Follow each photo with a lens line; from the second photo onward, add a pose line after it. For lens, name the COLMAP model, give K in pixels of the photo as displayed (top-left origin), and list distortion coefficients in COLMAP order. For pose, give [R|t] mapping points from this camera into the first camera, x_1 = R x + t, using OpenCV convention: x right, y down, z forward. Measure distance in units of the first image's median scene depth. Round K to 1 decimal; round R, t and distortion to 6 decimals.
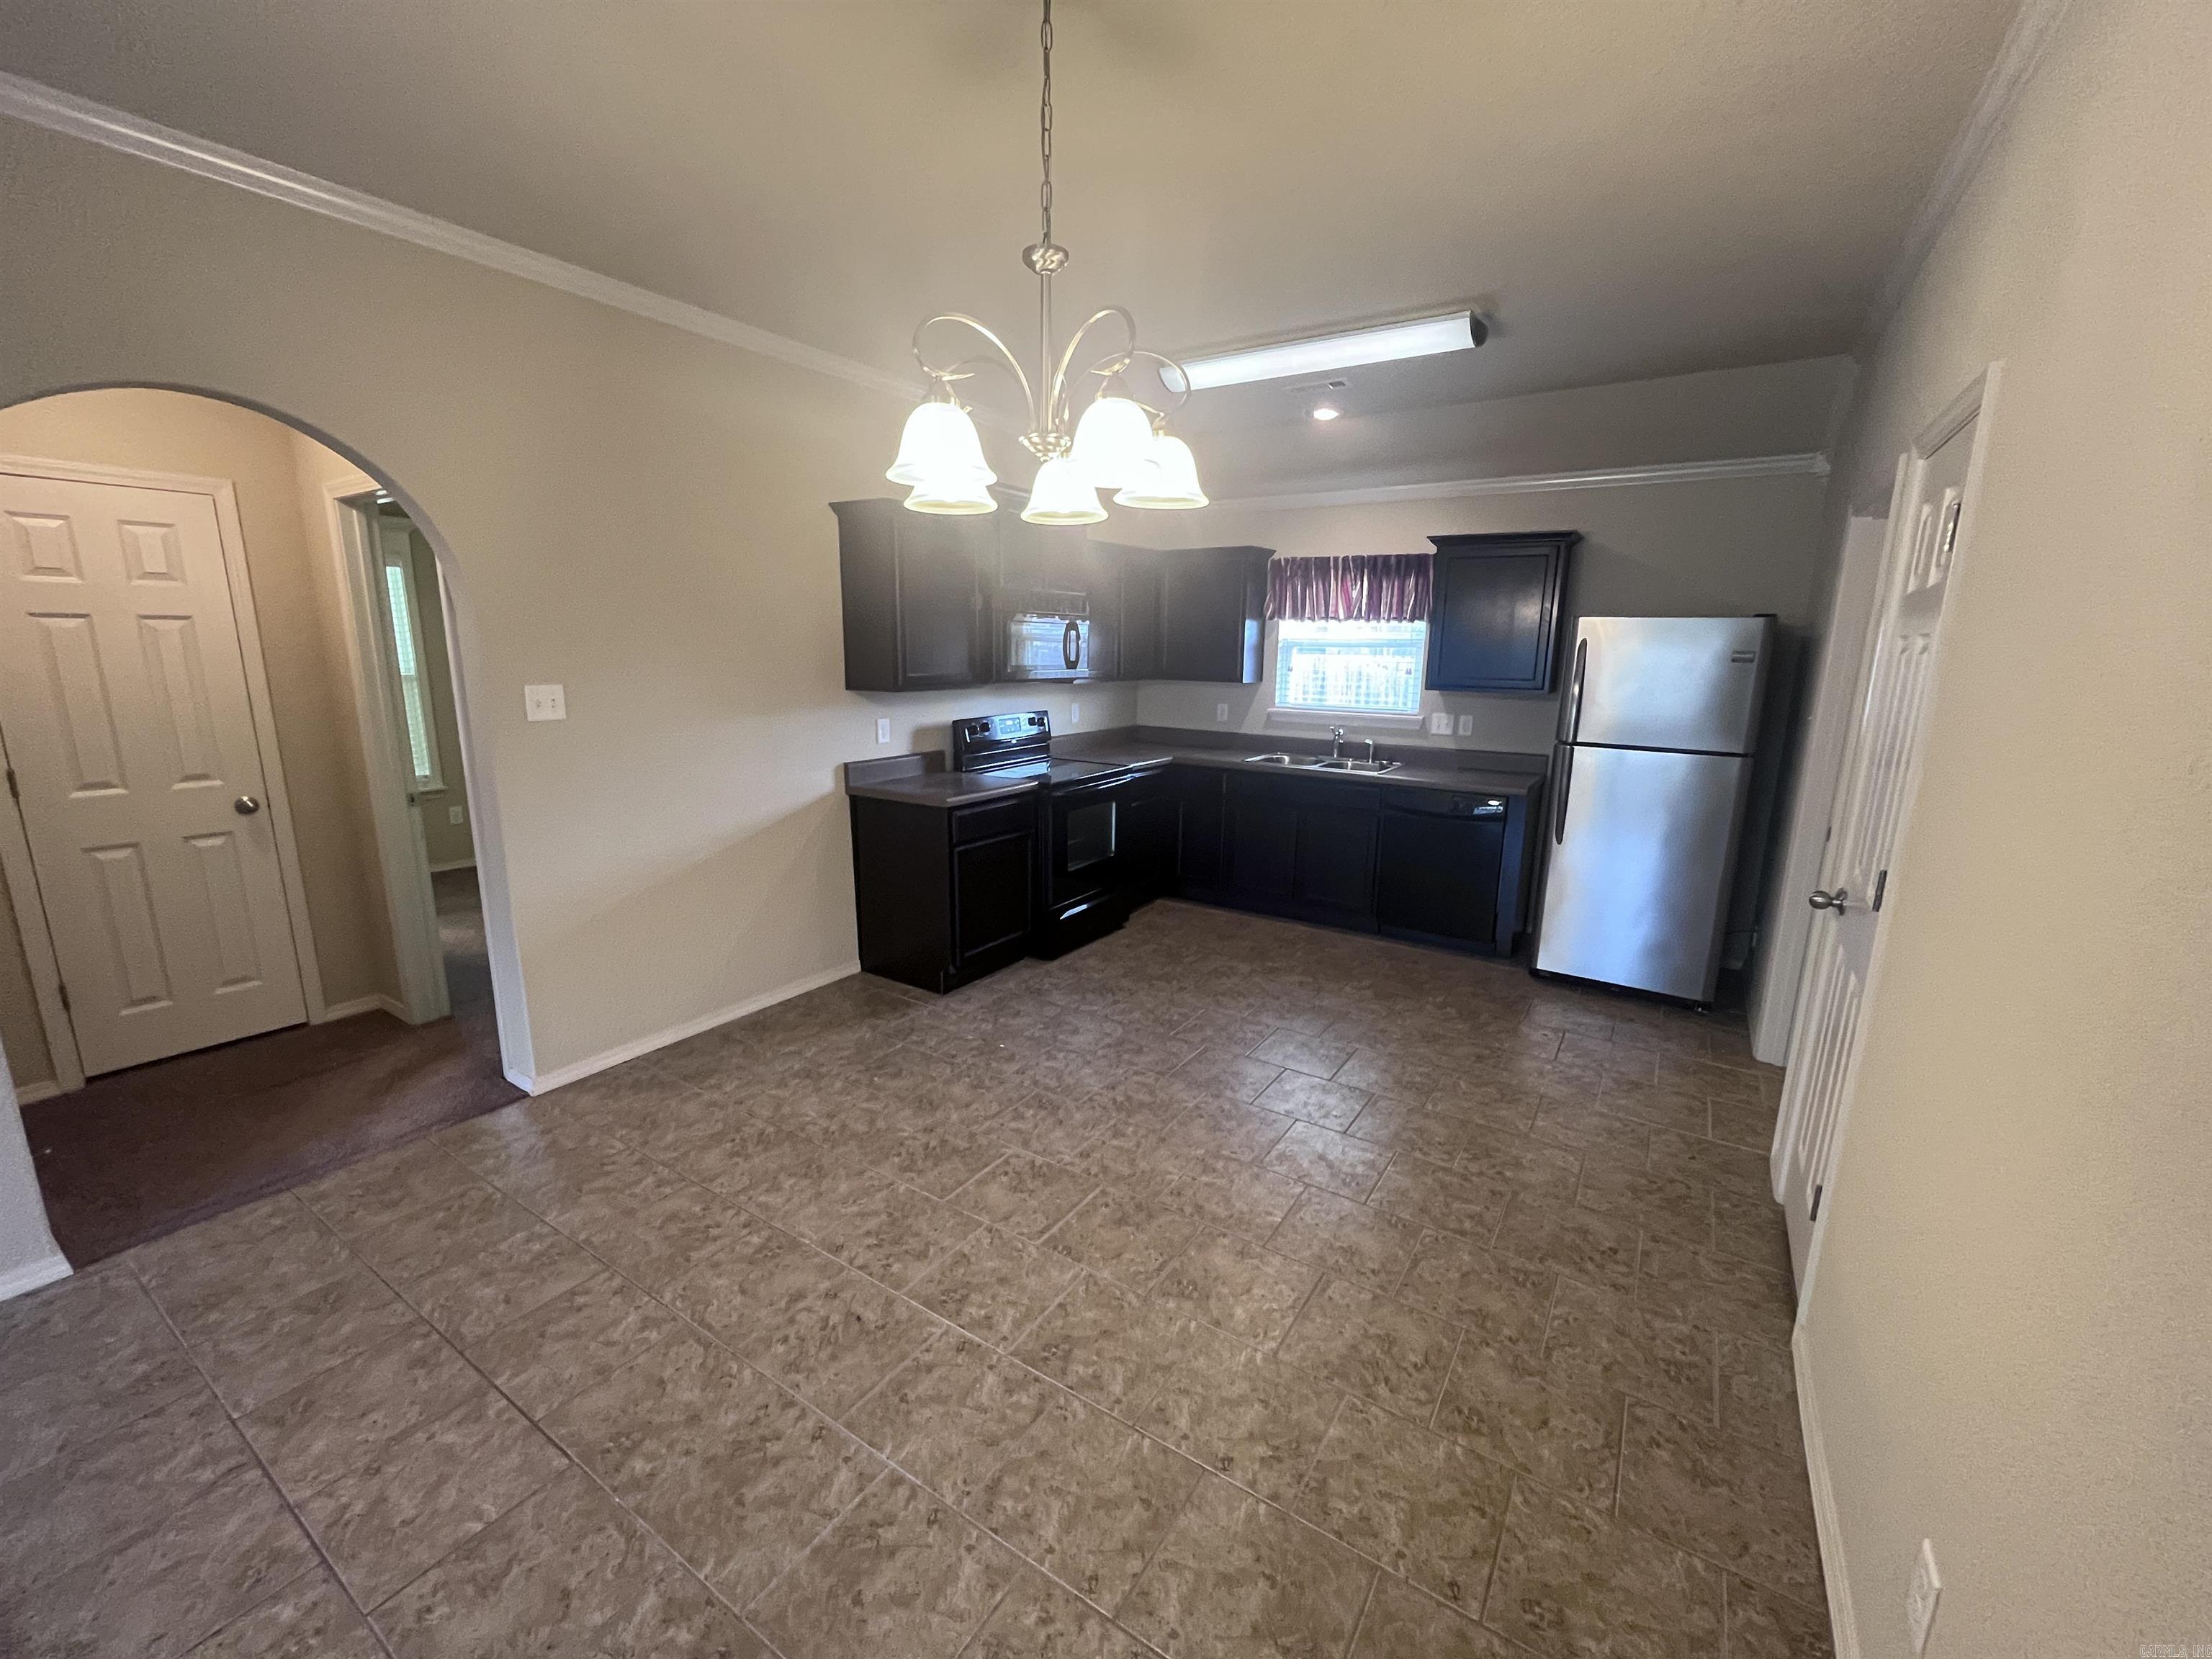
lens RADIAL K [[891.6, 0, 1106.3], [0, 891.6, 828.2], [0, 0, 1]] dist [-0.004604, -0.000323]
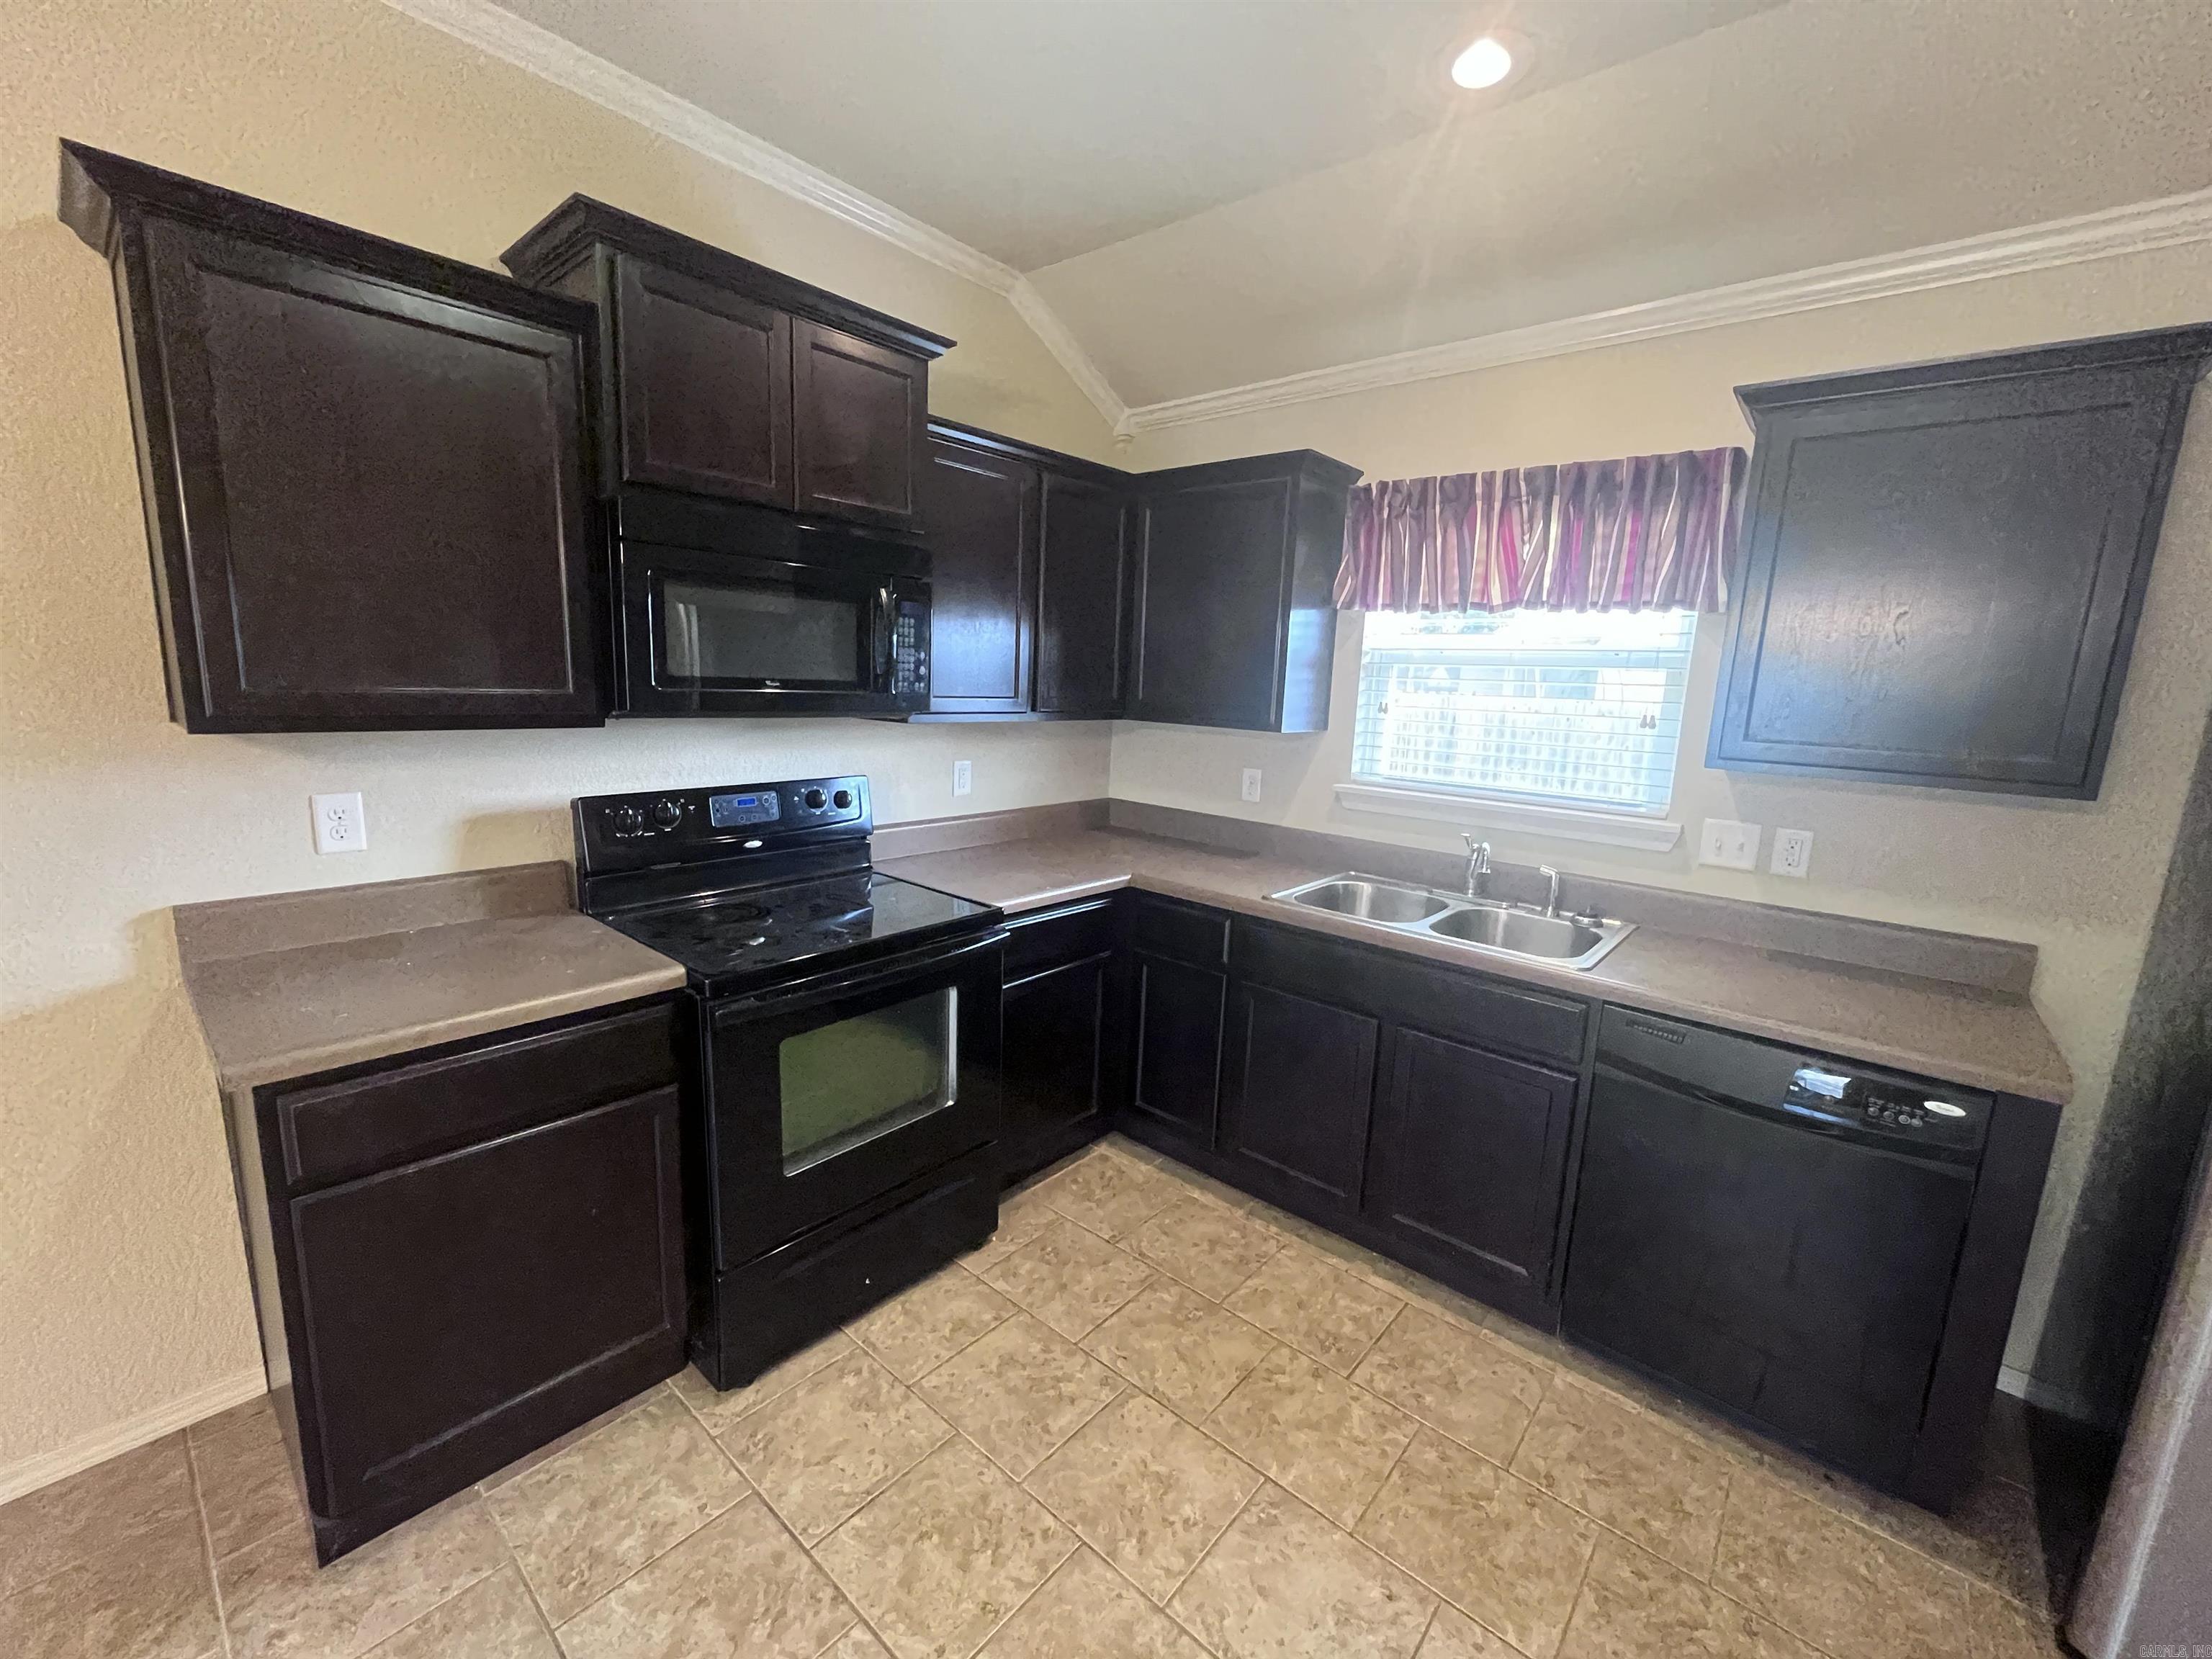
lens RADIAL K [[891.6, 0, 1106.8], [0, 891.6, 834.7], [0, 0, 1]] dist [-0.004604, -0.000323]
pose [[0.990948, 0.048591, -0.125143, 0.128589], [-0.052885, 0.998112, -0.031224, -0.090909], [0.123390, 0.037560, 0.991647, 0.527328]]
